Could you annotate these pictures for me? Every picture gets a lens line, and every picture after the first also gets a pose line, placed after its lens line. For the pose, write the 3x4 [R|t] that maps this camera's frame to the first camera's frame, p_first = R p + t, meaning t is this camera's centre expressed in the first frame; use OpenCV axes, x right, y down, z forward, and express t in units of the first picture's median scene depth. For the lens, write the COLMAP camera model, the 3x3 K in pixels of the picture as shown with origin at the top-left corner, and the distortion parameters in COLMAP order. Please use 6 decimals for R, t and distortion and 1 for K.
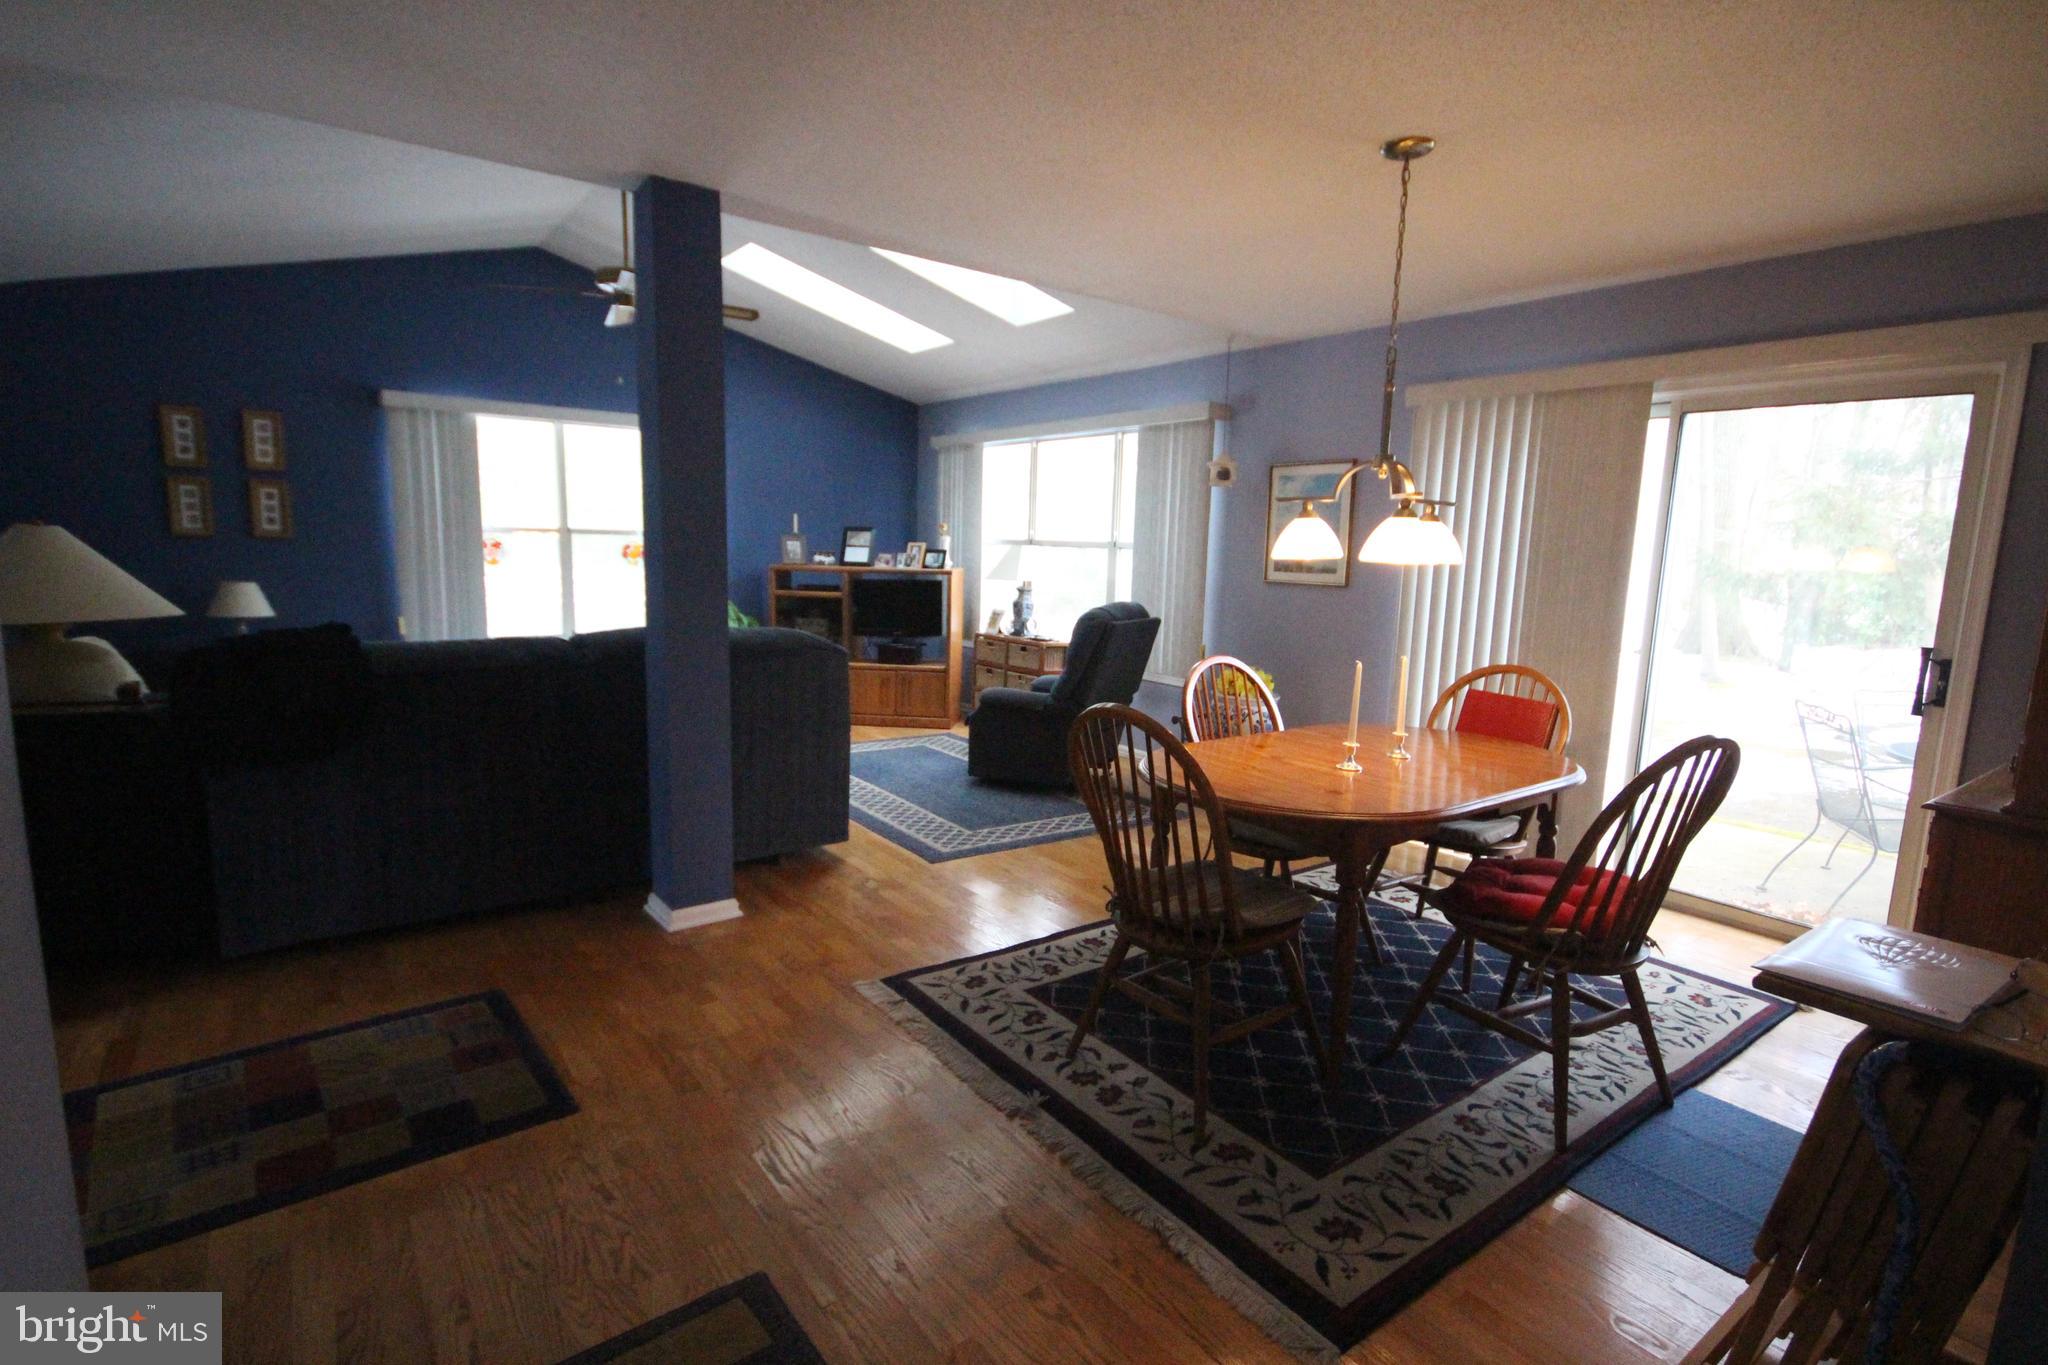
lens RADIAL K [[979.8, 0, 1016.0], [0, 979.8, 682.6], [0, 0, 1]] dist [-0.005914, 0.000187]
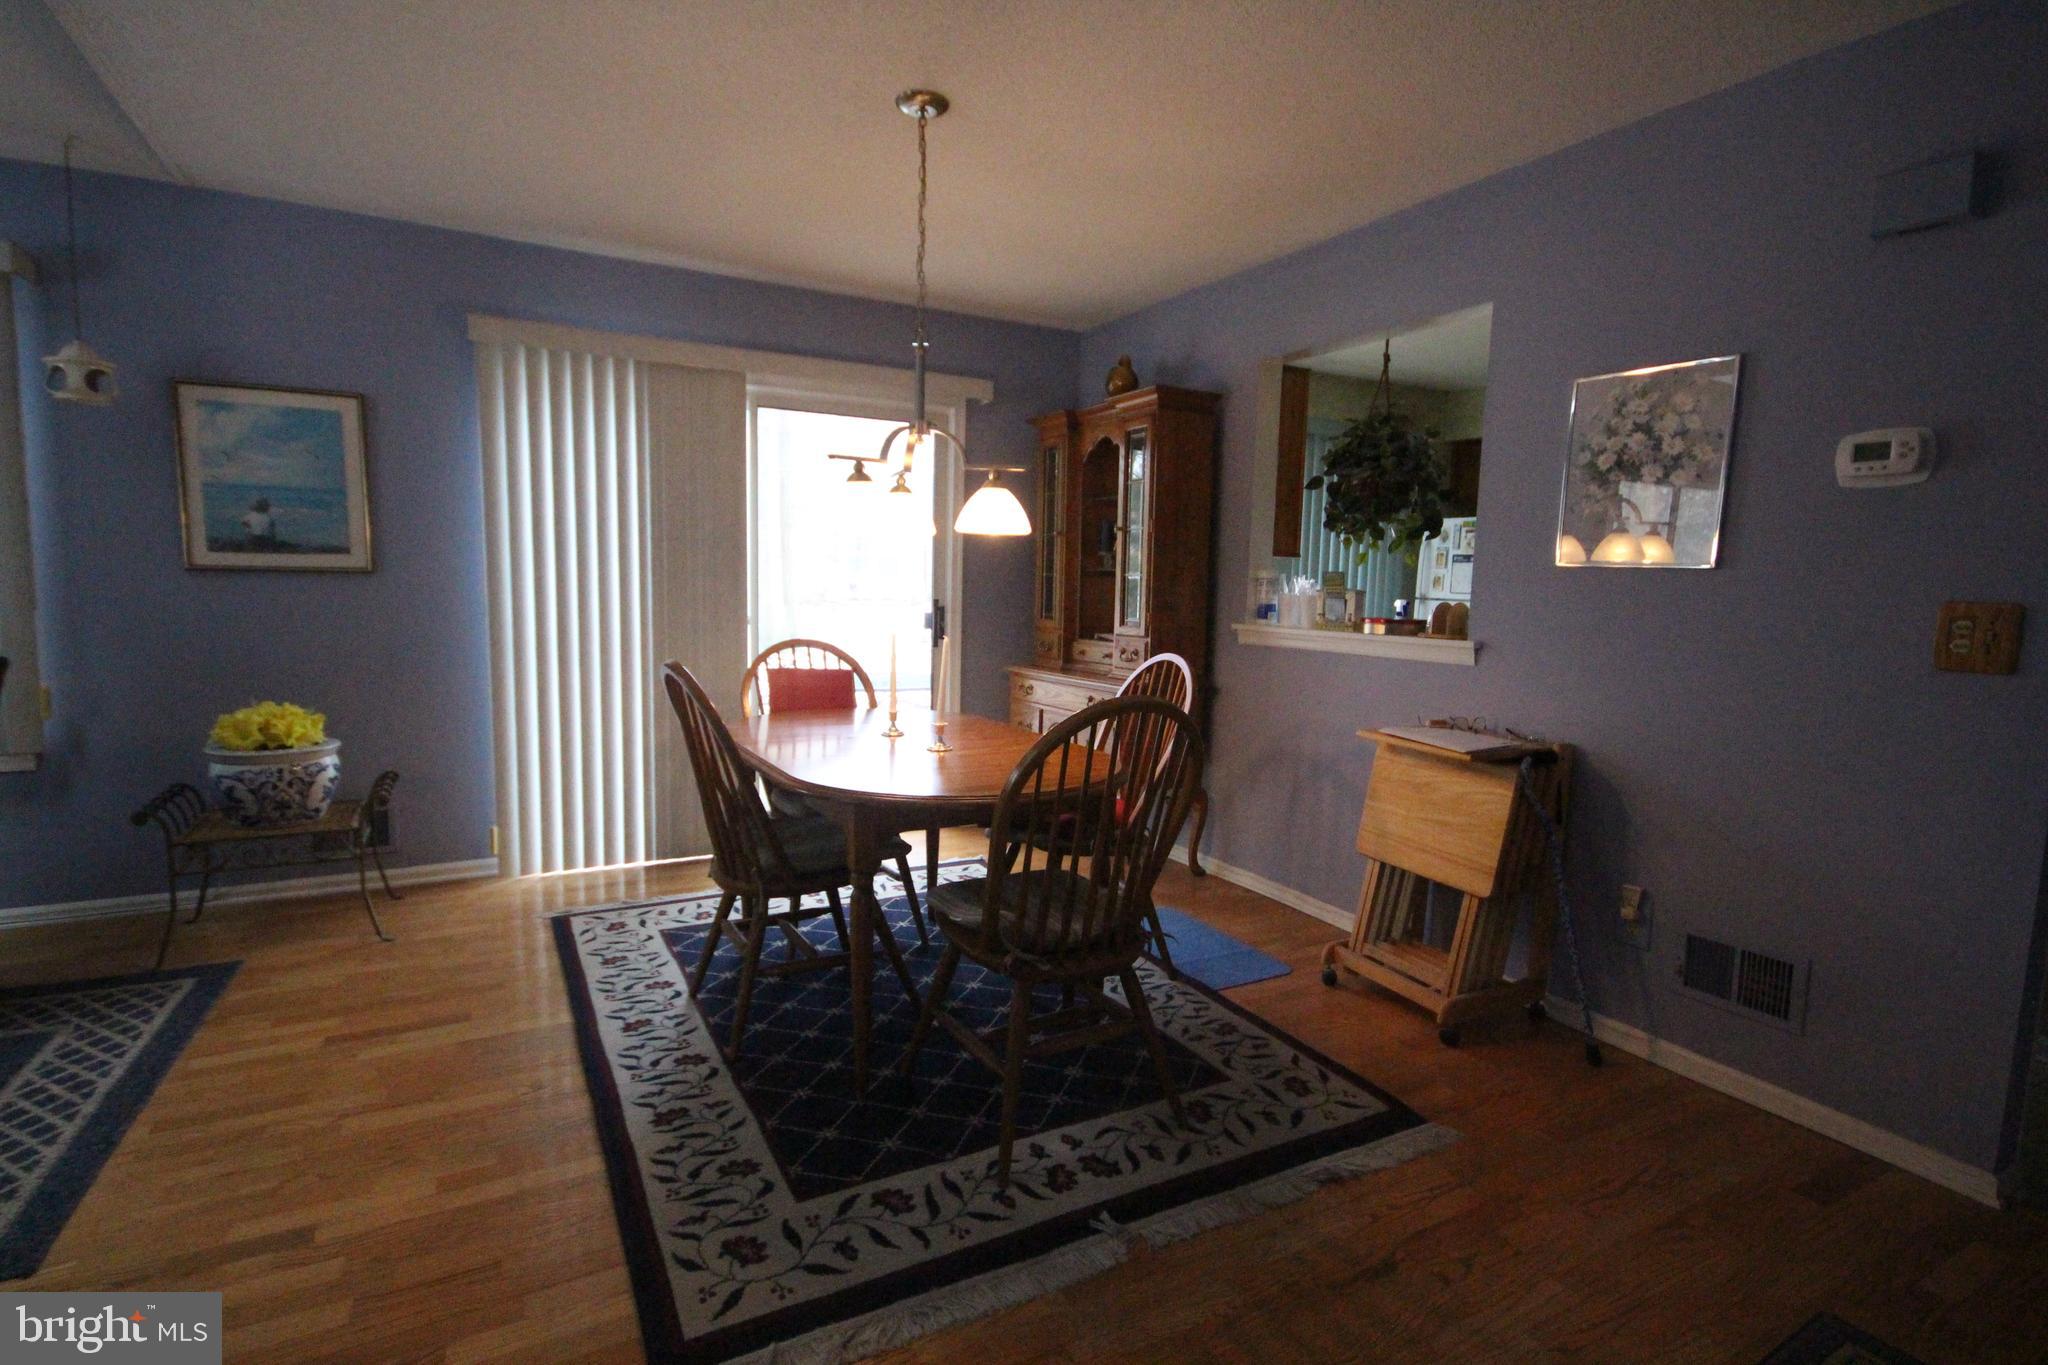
lens RADIAL K [[979.8, 0, 1027.0], [0, 979.8, 692.2], [0, 0, 1]] dist [-0.005914, 0.000187]
pose [[0.133930, -0.143821, 0.980499, -0.554909], [0.118216, 0.984666, 0.128285, -0.078331], [-0.983914, 0.098730, 0.148878, 0.730726]]
